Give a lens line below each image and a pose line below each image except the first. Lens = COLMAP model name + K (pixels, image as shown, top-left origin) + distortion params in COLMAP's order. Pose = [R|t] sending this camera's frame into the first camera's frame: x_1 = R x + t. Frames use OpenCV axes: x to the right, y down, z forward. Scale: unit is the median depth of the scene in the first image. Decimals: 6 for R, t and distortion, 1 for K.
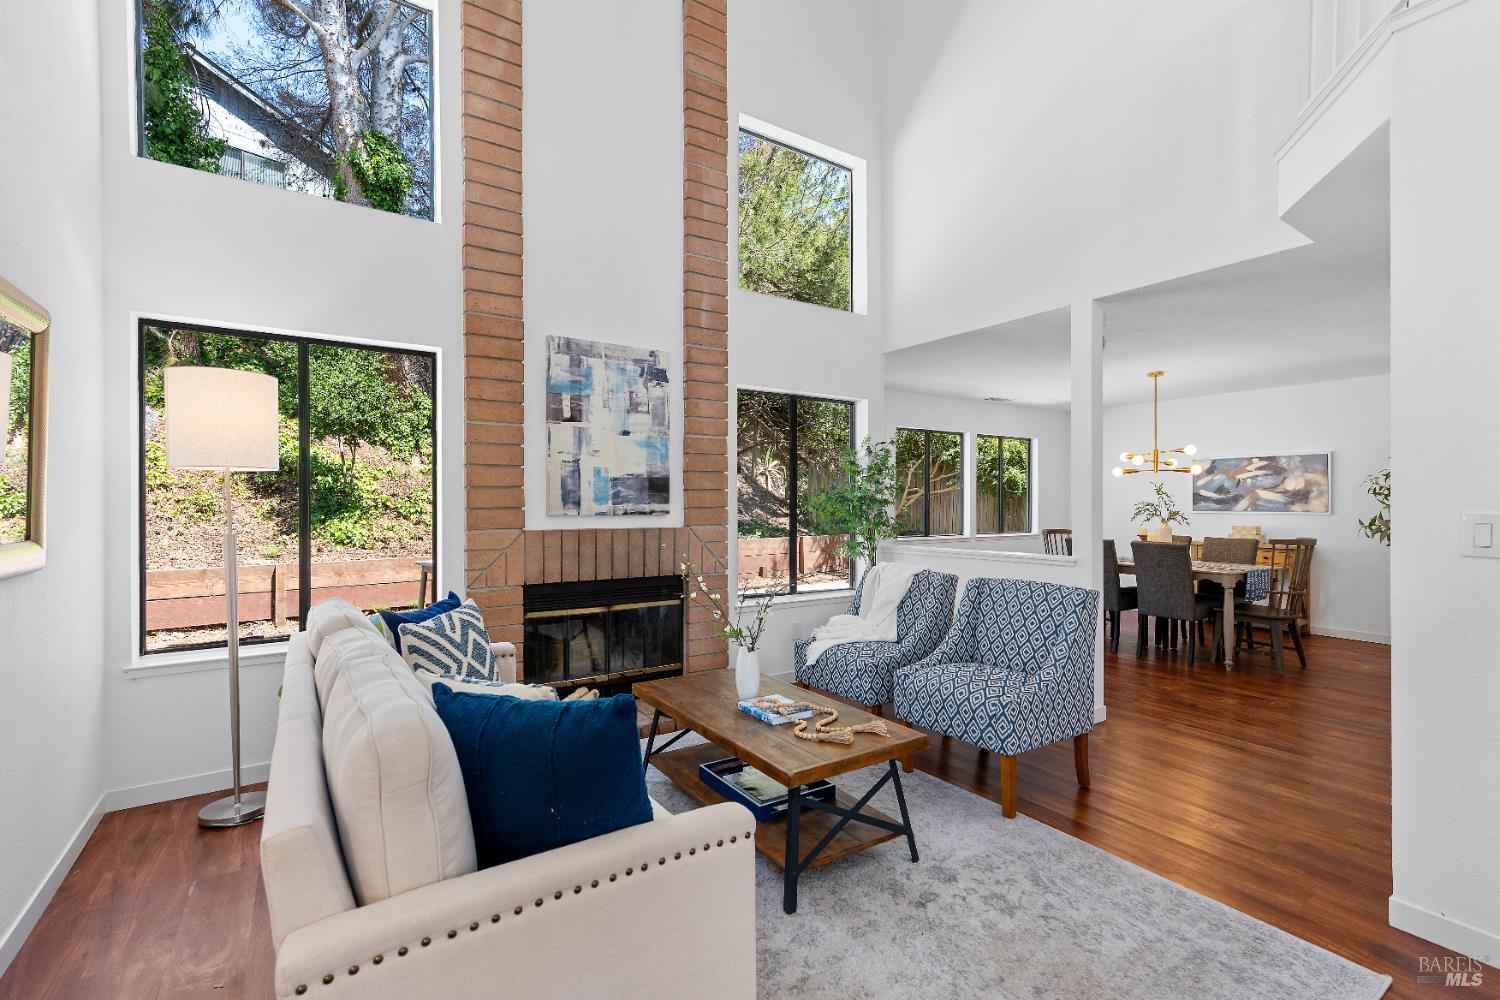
lens RADIAL K [[681.6, 0, 745.0], [0, 681.6, 502.5], [0, 0, 1]] dist [0.011805, 0.000148]
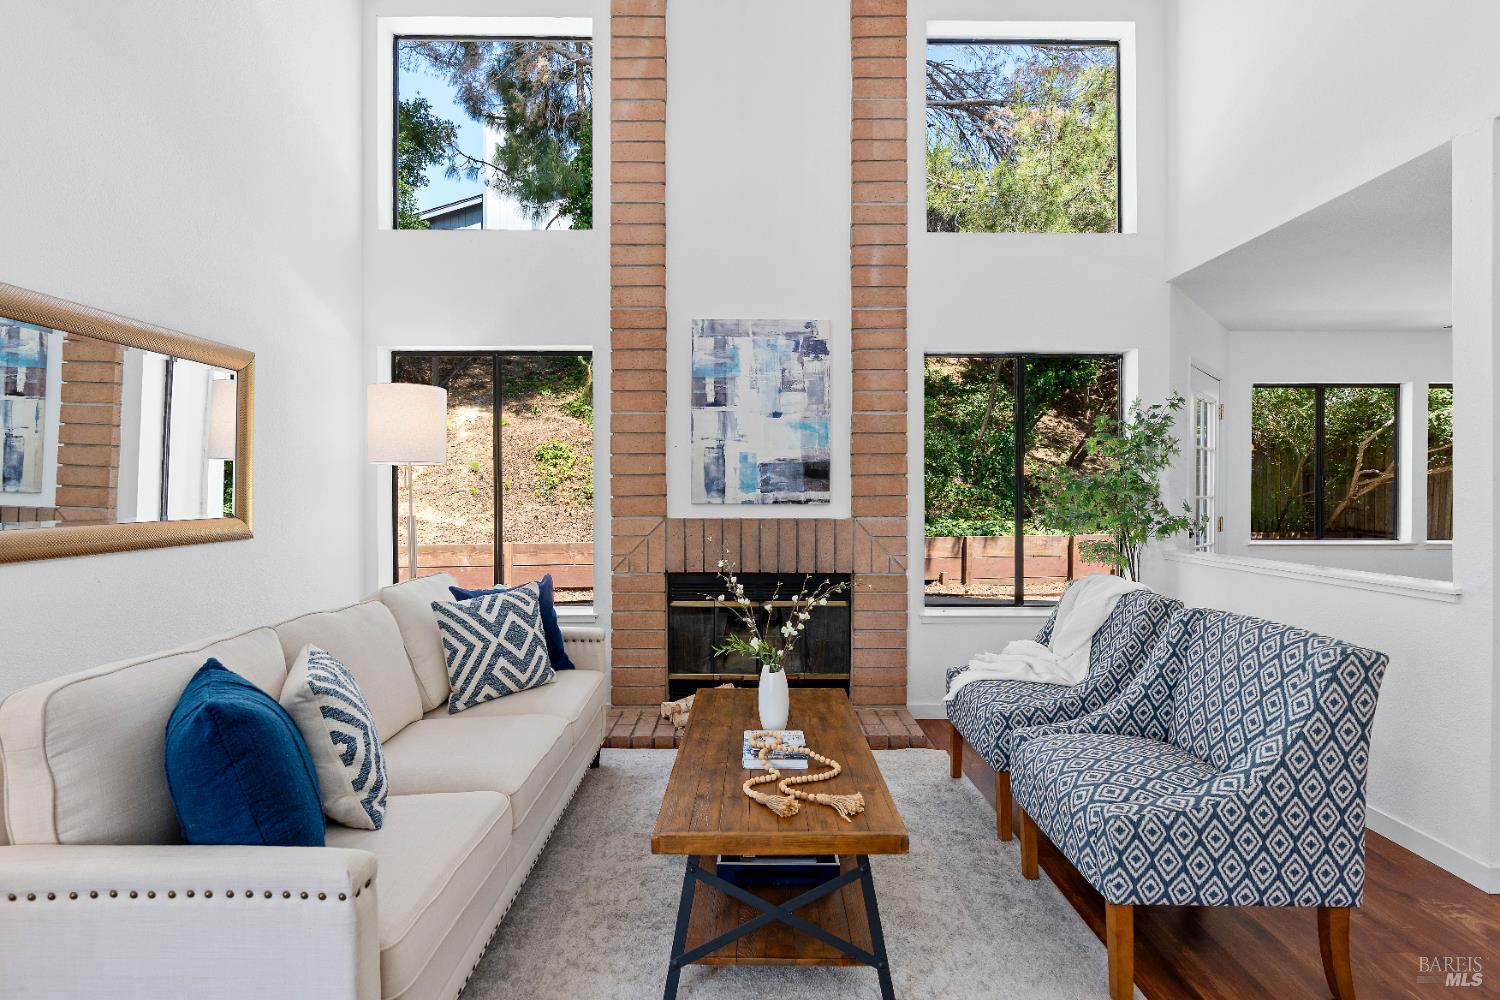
lens RADIAL K [[686.2, 0, 751.4], [0, 686.2, 492.2], [0, 0, 1]] dist [-0.006149, 0.000619]
pose [[0.833026, 0.000730, -0.553233, 0.315223], [0.000553, 0.999998, 0.002152, 0.000753], [0.553233, -0.002098, 0.833024, 0.216199]]
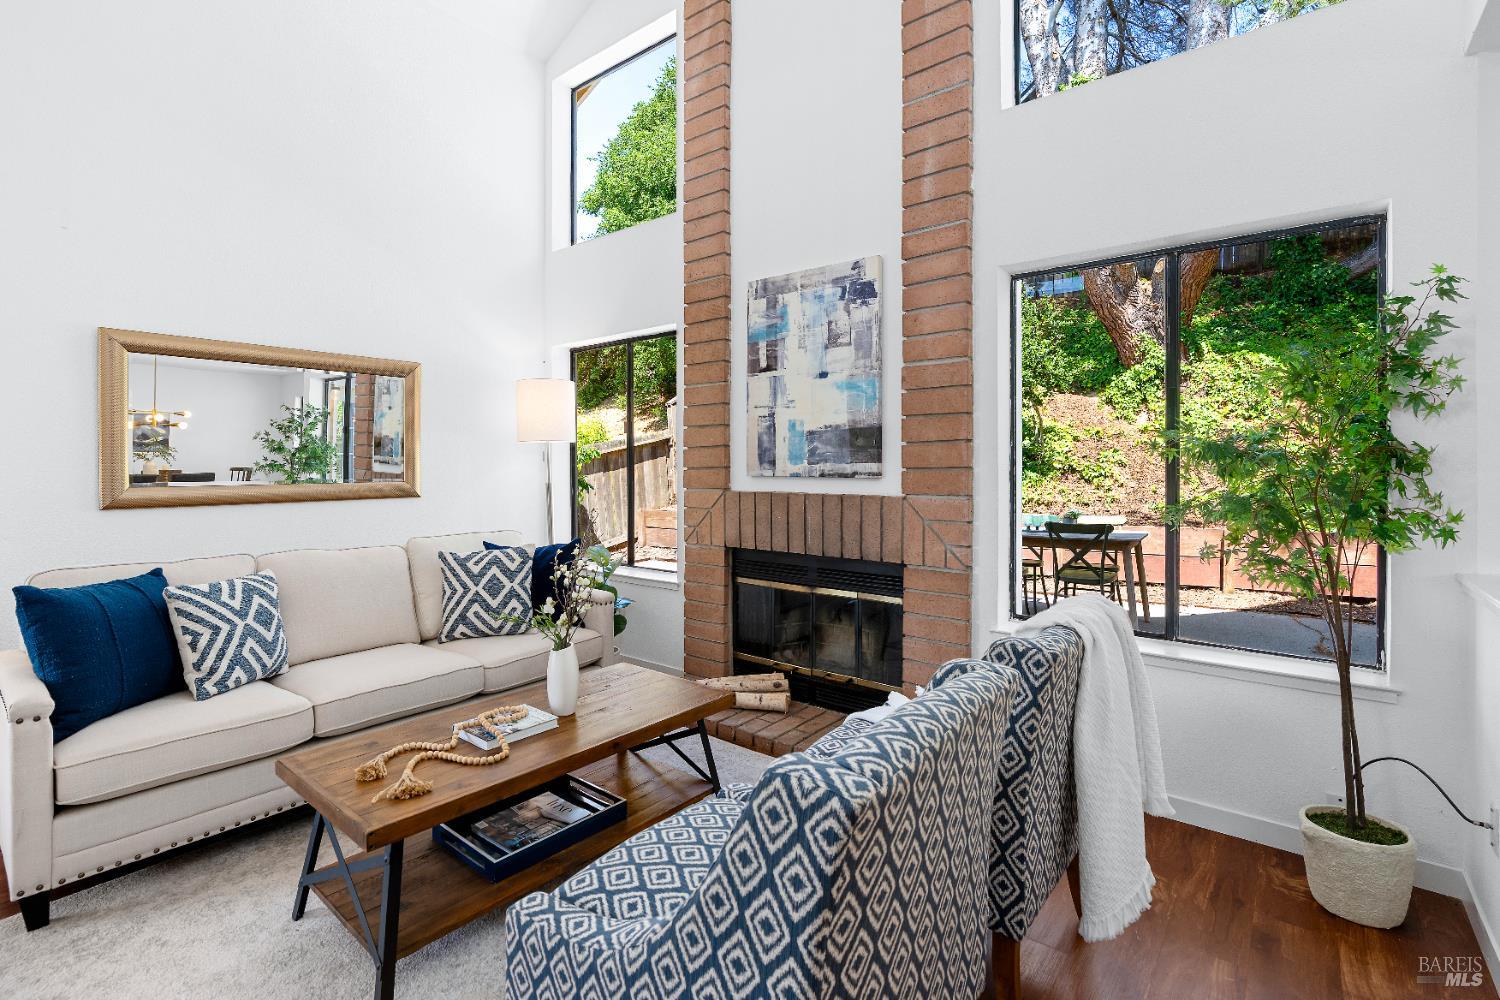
lens RADIAL K [[690.3, 0, 750.8], [0, 690.3, 465.2], [0, 0, 1]] dist [-0.005718, 0.000052]
pose [[0.297513, -0.002533, -0.954714, 0.587421], [0.000757, 0.999997, -0.002418, 0.006376], [0.954718, -0.000003, 0.297514, 0.693026]]
